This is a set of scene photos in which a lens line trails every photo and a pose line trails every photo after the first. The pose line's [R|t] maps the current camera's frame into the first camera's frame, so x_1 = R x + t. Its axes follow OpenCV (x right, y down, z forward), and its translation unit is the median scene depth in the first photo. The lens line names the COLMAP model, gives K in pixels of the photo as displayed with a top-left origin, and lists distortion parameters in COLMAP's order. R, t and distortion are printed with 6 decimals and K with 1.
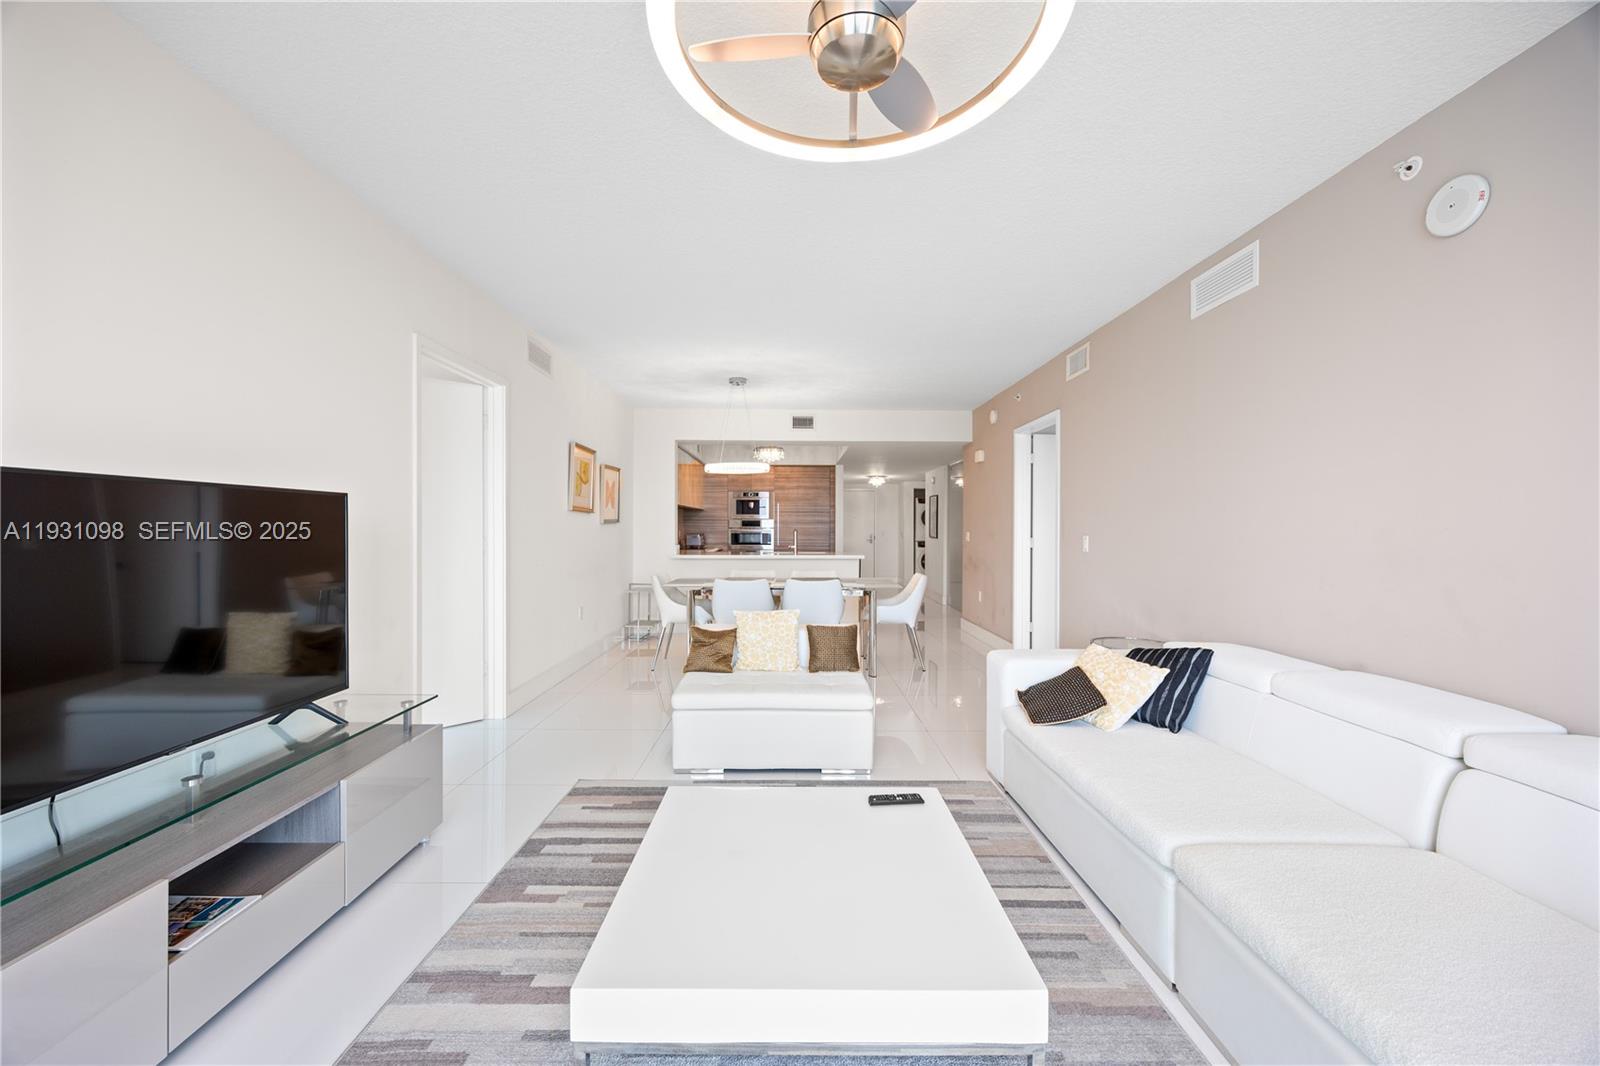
lens RADIAL K [[612.9, 0, 809.7], [0, 612.9, 531.7], [0, 0, 1]] dist [-0.003223, 0.000733]
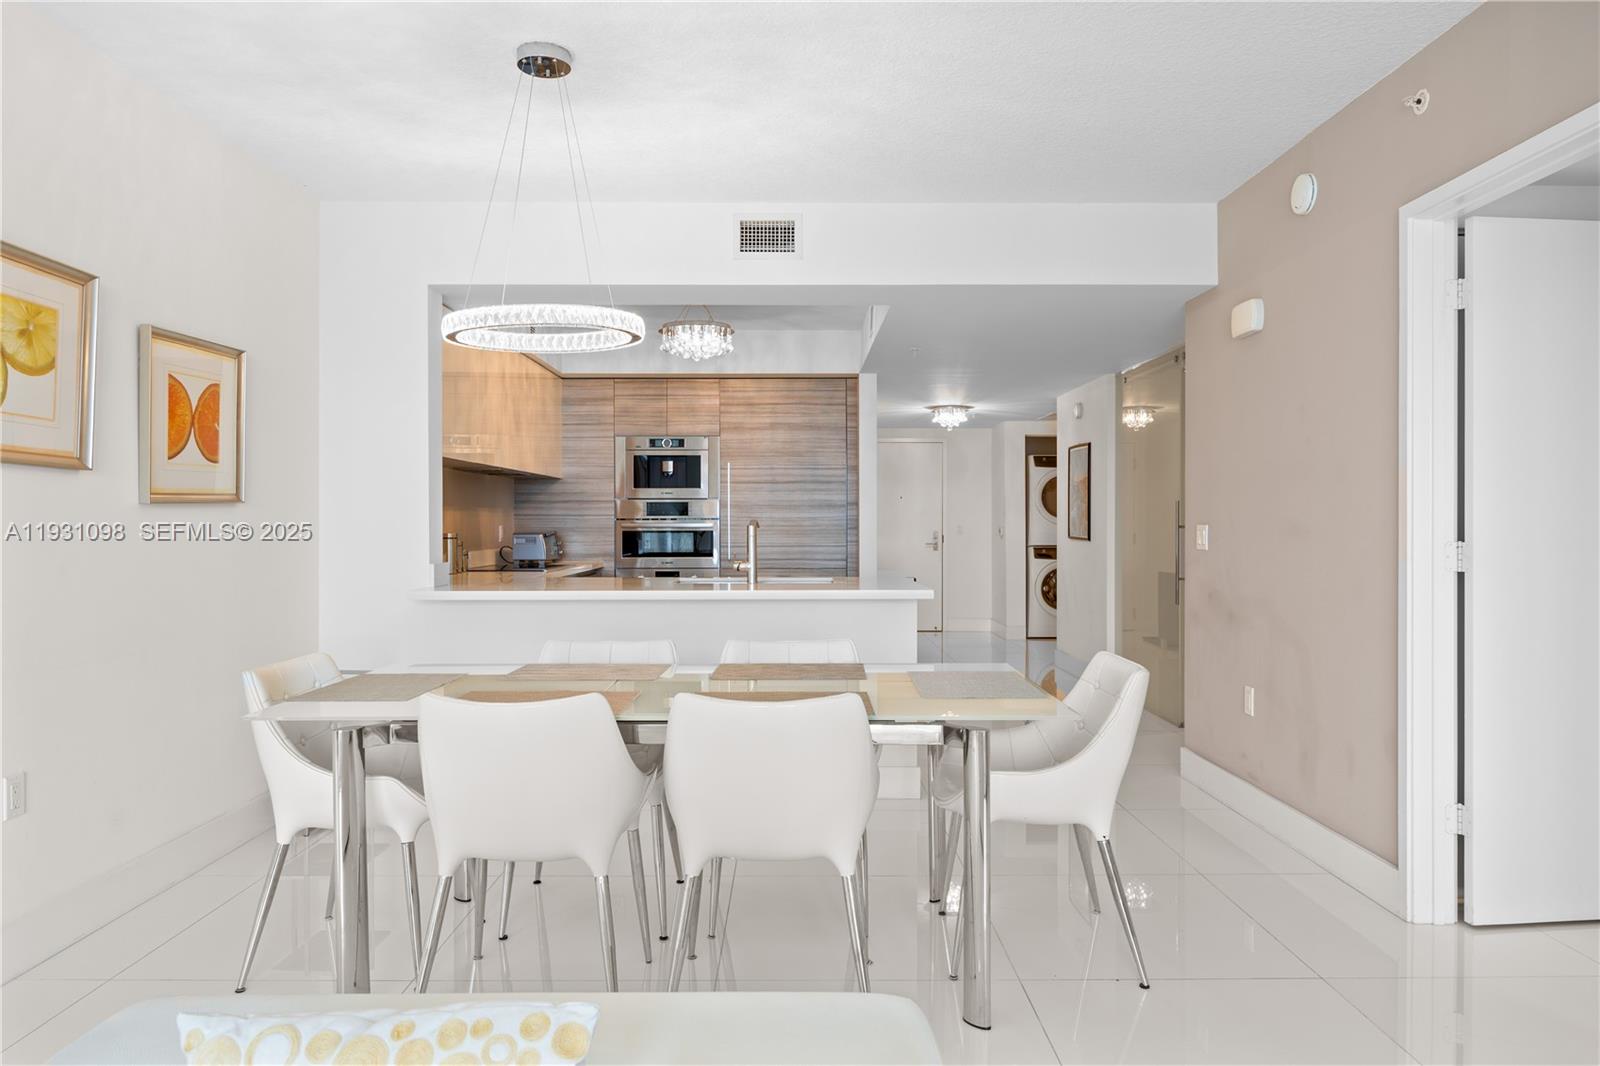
lens RADIAL K [[1048.8, 0, 787.5], [0, 1048.8, 524.3], [0, 0, 1]] dist [-0.001707, -0.000369]
pose [[0.999411, -0.006028, -0.033770, 0.015890], [0.005911, 0.999976, -0.003547, 0.000745], [0.033791, 0.003345, 0.999423, 0.250175]]
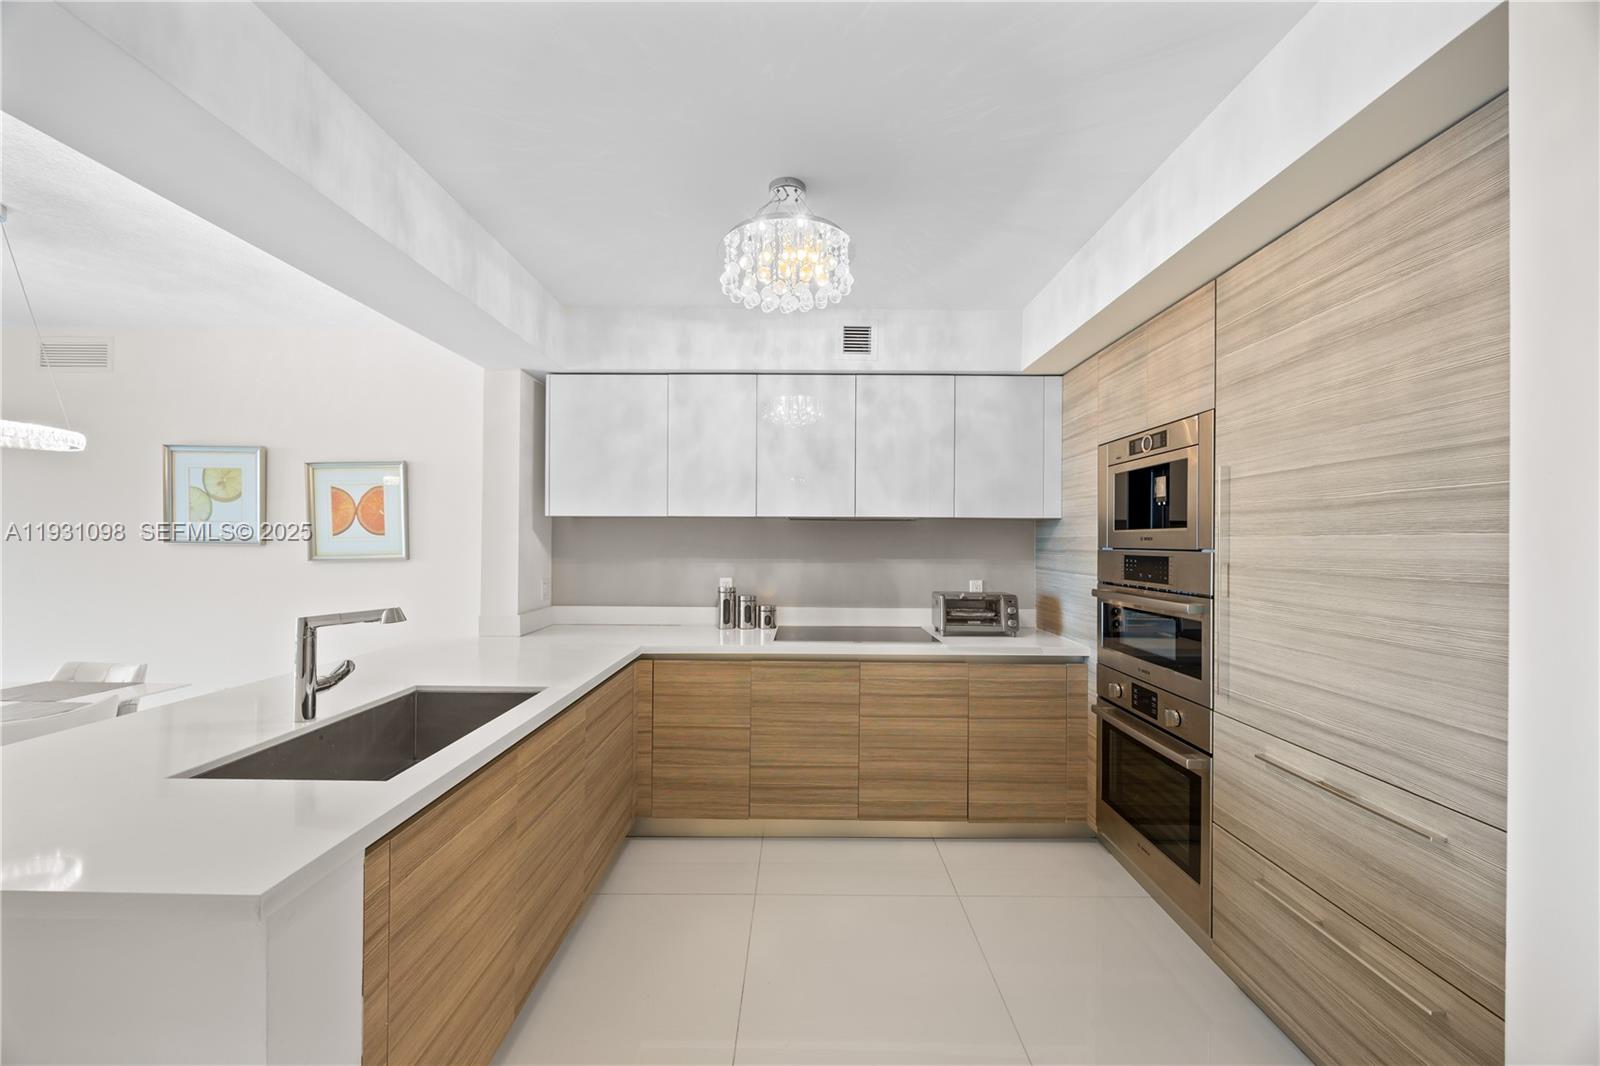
lens RADIAL K [[612.9, 0, 821.5], [0, 612.9, 538.2], [0, 0, 1]] dist [-0.003223, 0.000733]
pose [[-0.041123, -0.008242, -0.999120, 0.140393], [-0.010163, 0.999918, -0.007831, -0.021960], [0.999102, 0.009832, -0.041204, 0.887834]]
